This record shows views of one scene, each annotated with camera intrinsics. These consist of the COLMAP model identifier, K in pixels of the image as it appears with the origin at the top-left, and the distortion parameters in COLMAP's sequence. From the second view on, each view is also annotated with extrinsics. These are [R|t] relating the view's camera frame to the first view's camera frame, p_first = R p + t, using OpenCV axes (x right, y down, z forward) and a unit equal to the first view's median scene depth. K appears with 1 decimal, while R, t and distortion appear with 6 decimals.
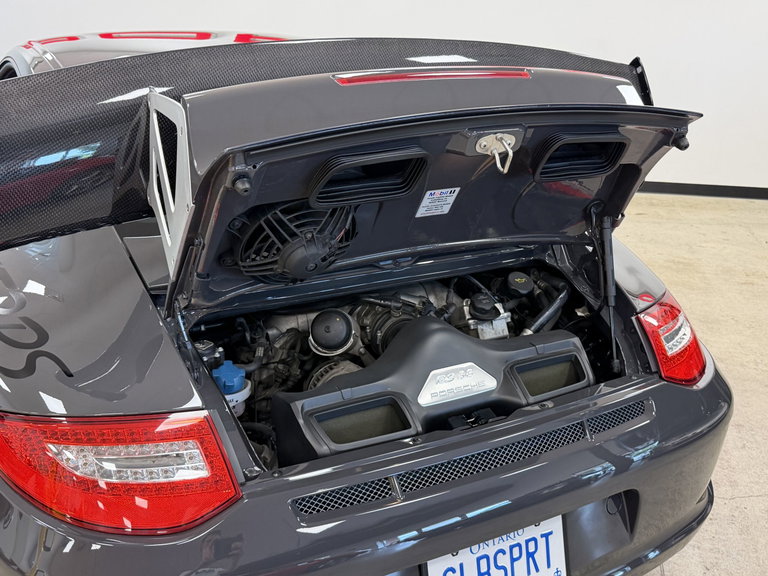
lens RADIAL K [[749.6, 0, 384.0], [0, 749.6, 288.0], [0, 0, 1]] dist [0.171940, -0.353526]
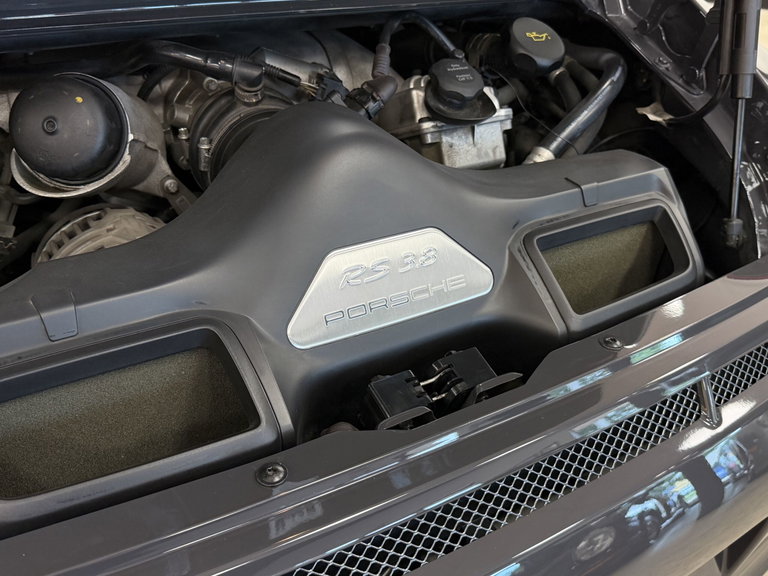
lens RADIAL K [[749.6, 0, 384.0], [0, 749.6, 288.0], [0, 0, 1]] dist [0.171940, -0.353526]
pose [[0.993708, 0.014272, 0.111089, 0.043349], [-0.039047, 0.973767, 0.224173, 0.039129], [-0.104975, -0.227101, 0.968197, 0.555892]]
